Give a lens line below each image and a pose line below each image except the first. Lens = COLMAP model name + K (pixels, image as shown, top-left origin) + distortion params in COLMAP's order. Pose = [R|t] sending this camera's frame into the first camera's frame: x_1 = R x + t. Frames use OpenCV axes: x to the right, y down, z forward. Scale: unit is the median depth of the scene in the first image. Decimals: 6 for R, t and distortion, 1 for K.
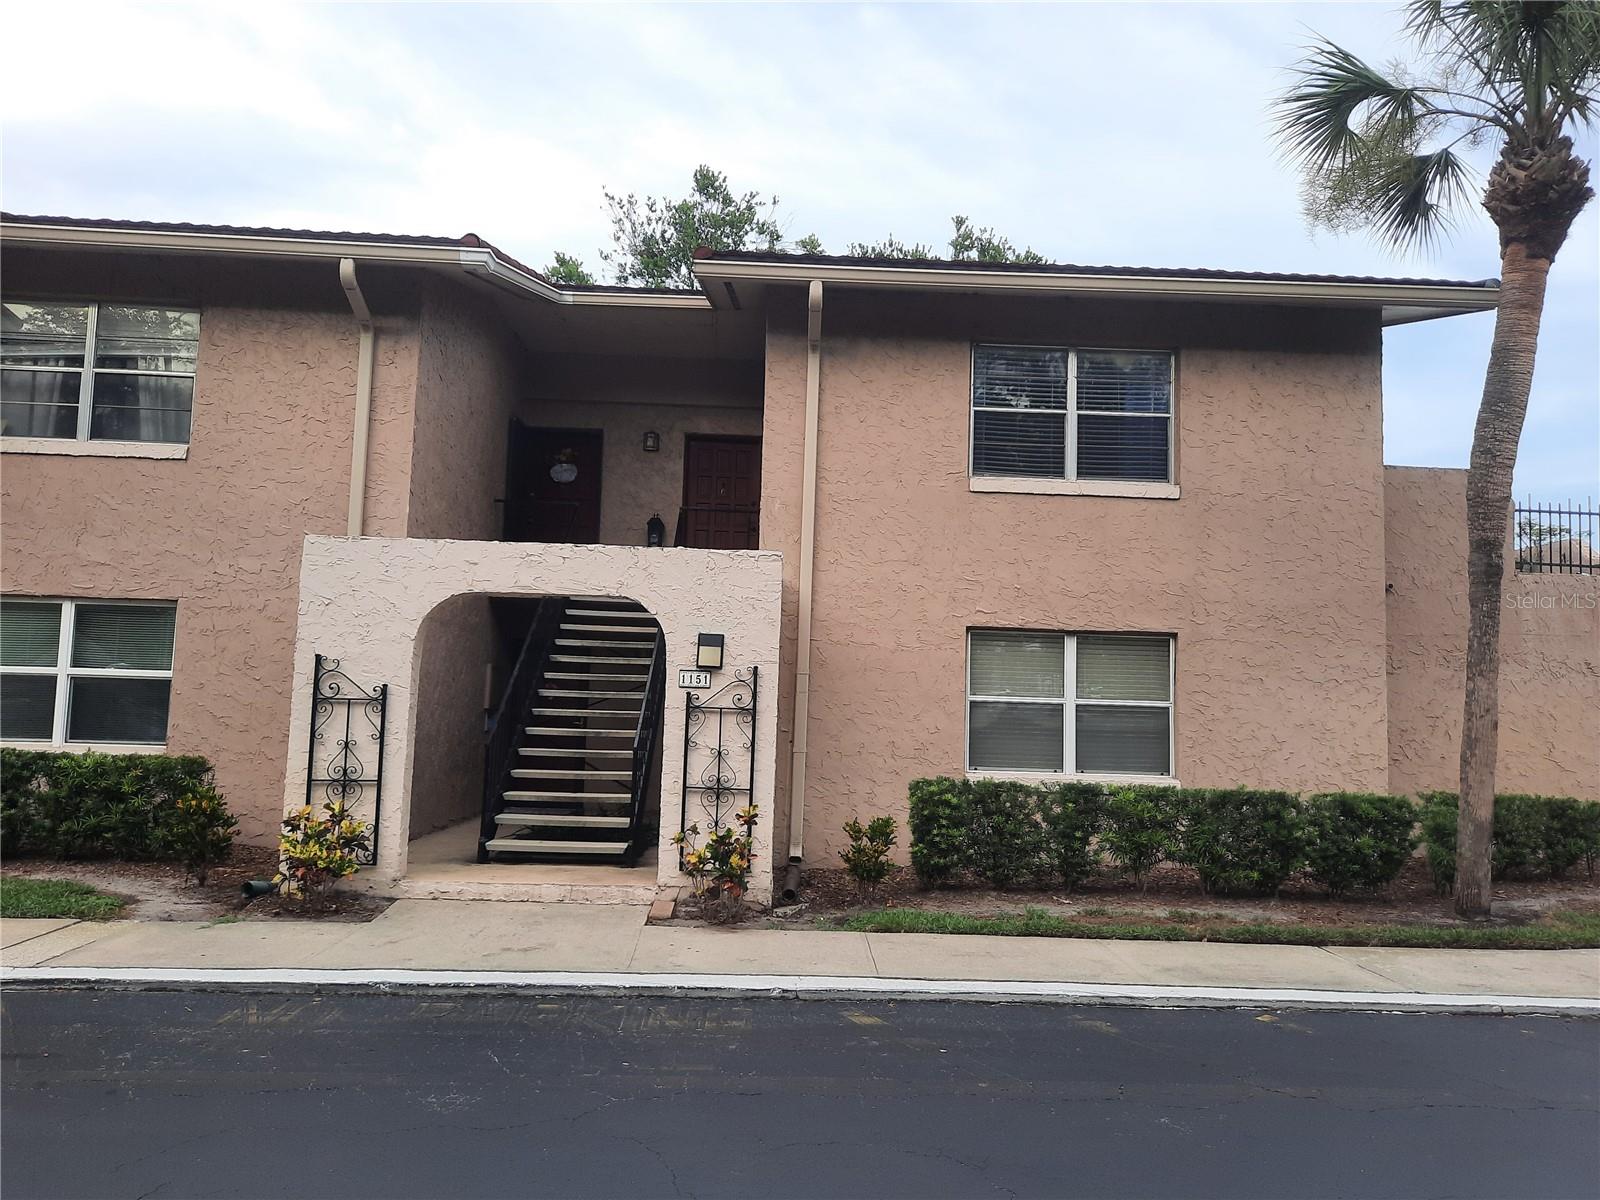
lens RADIAL K [[1161.2, 0, 830.2], [0, 1161.2, 596.9], [0, 0, 1]] dist [0.069364, -0.070171]
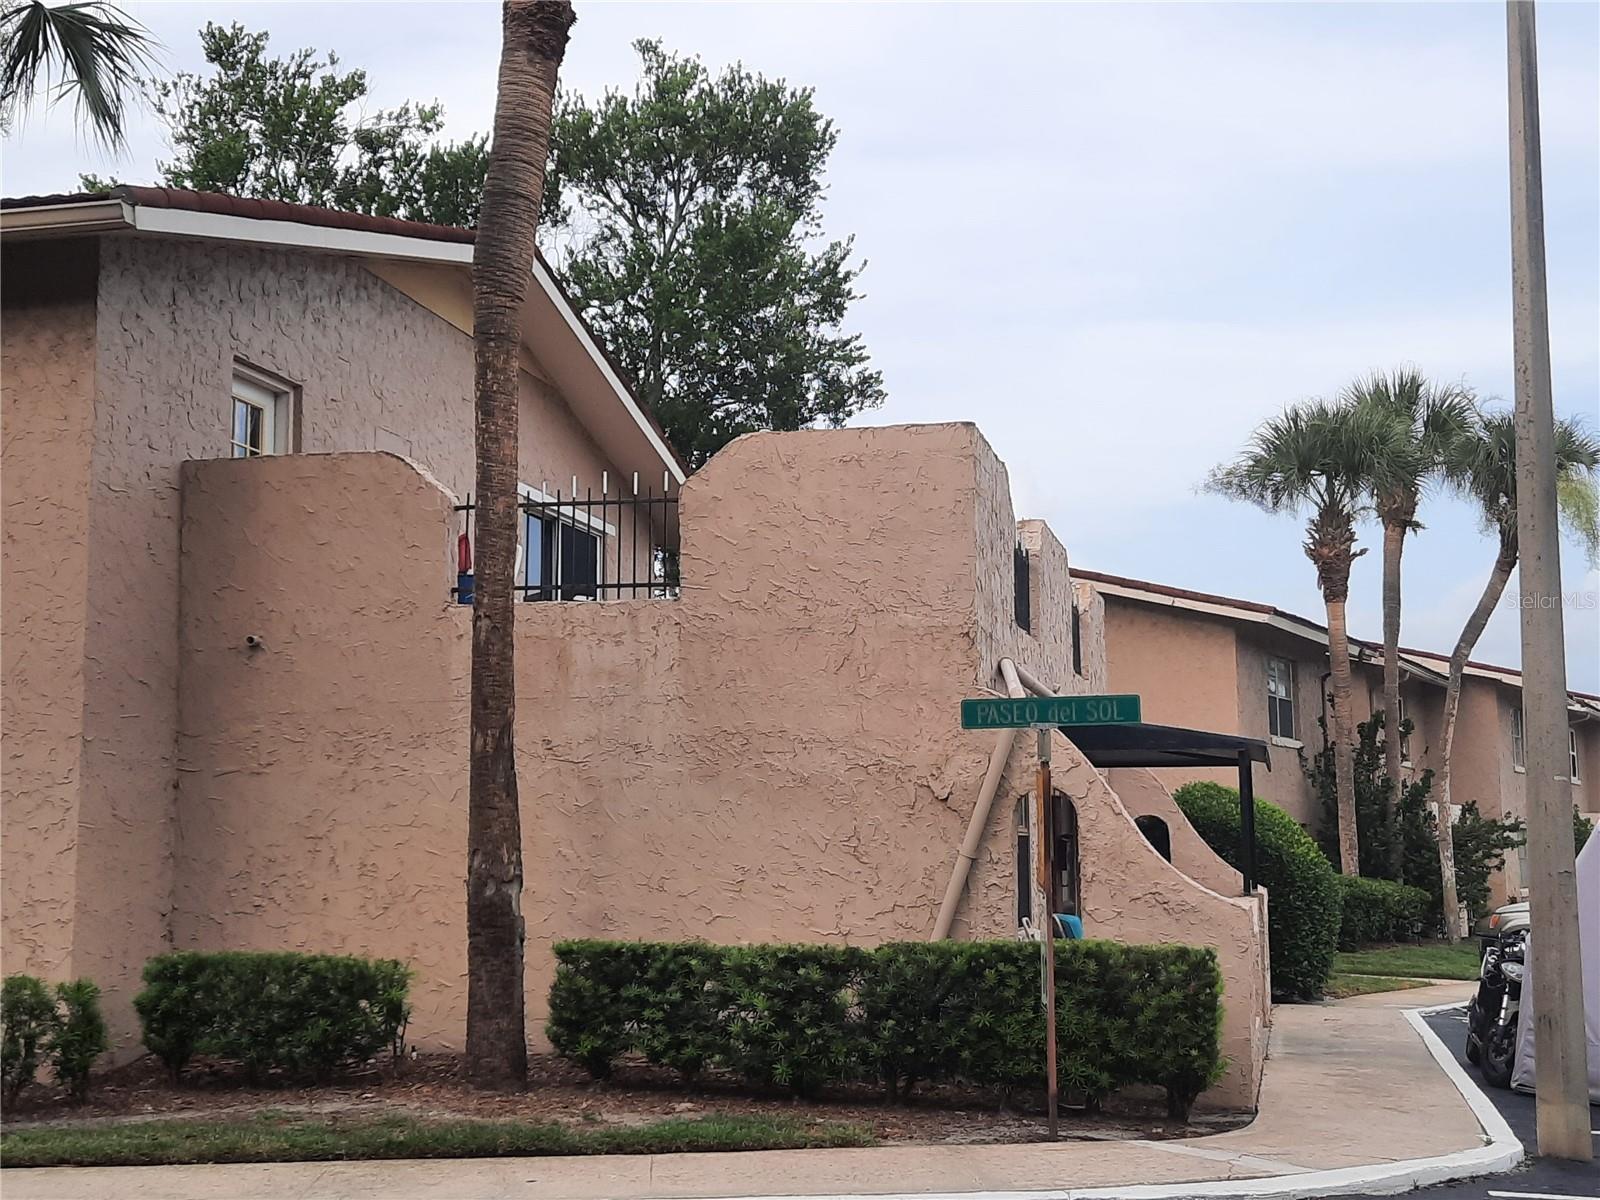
lens RADIAL K [[2049.5, 0, 835.8], [0, 2049.5, 598.2], [0, 0, 1]] dist [0.068777, -0.058712]
pose [[0.963638, -0.070323, -0.257791, 1.202883], [0.062924, 0.997338, -0.036849, 0.033518], [0.259696, 0.019288, 0.965498, -0.027697]]
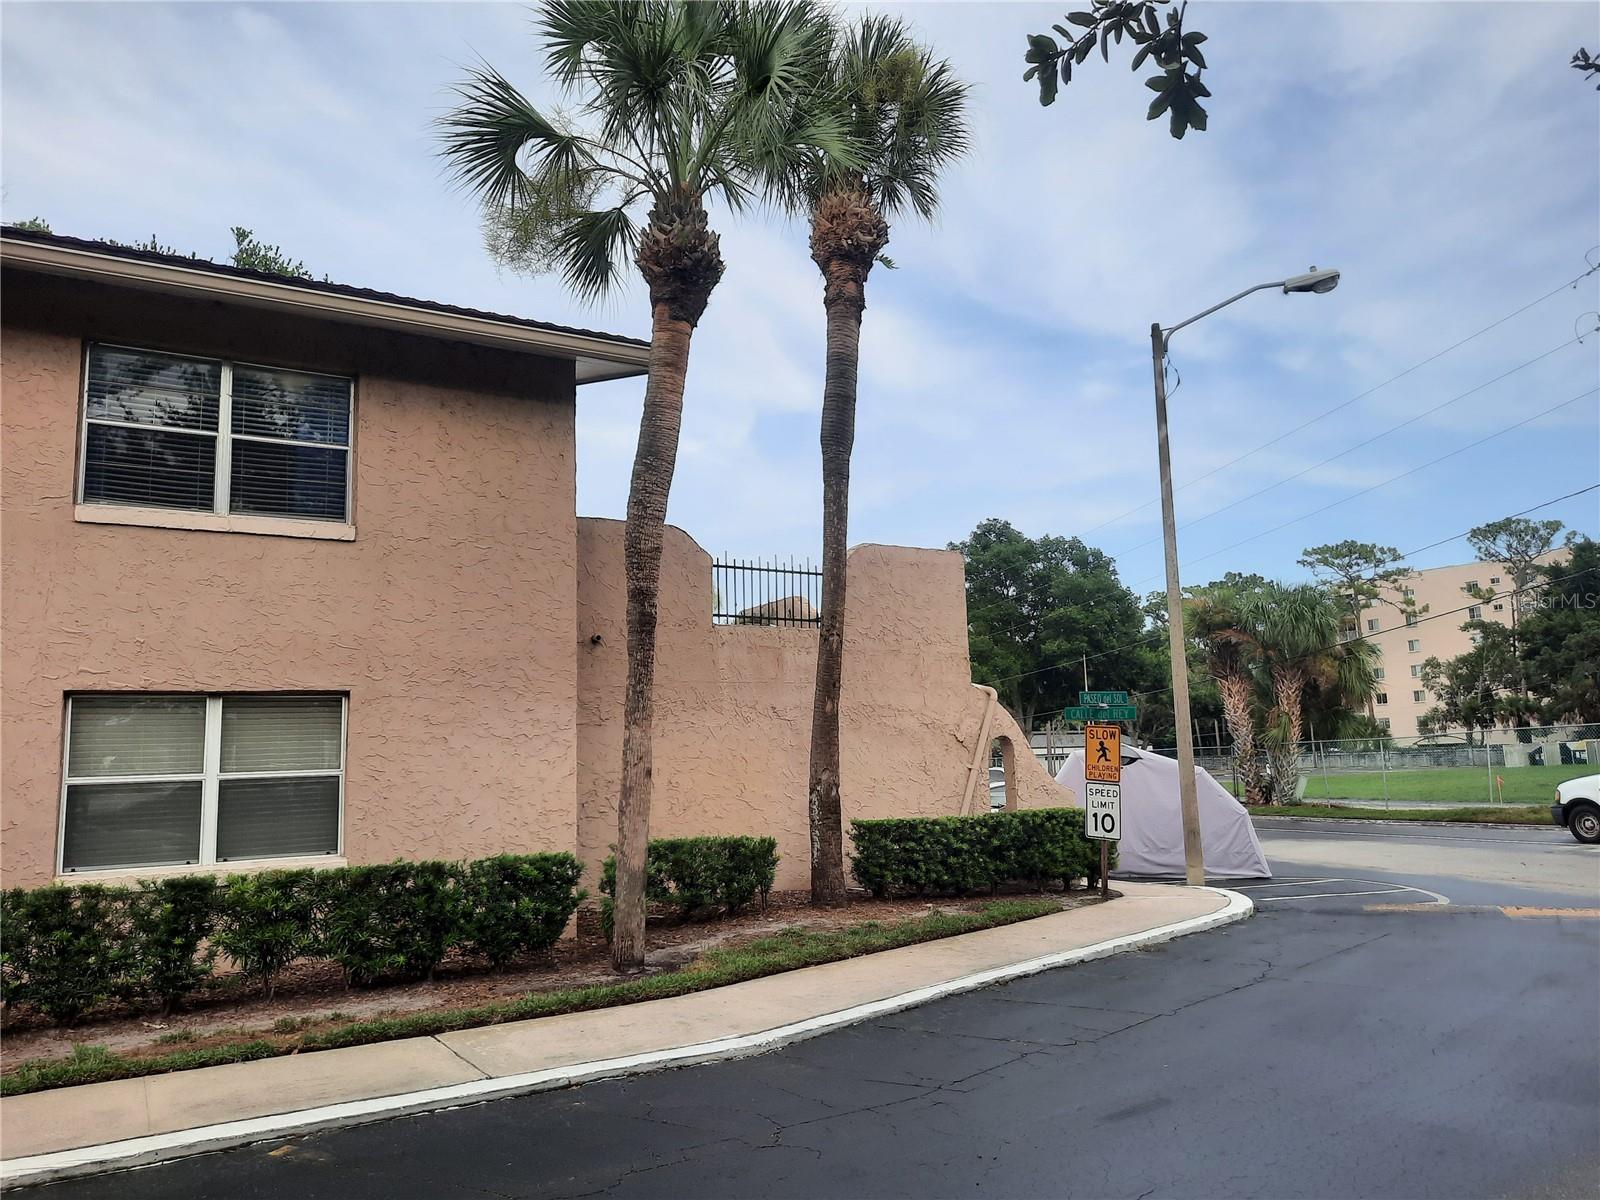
lens RADIAL K [[1161.2, 0, 830.2], [0, 1161.2, 596.9], [0, 0, 1]] dist [0.069364, -0.070171]
pose [[0.874812, 0.011958, 0.484315, 0.185323], [0.013098, 0.998746, -0.048318, 0.007464], [-0.484286, 0.048613, 0.873558, 0.039220]]
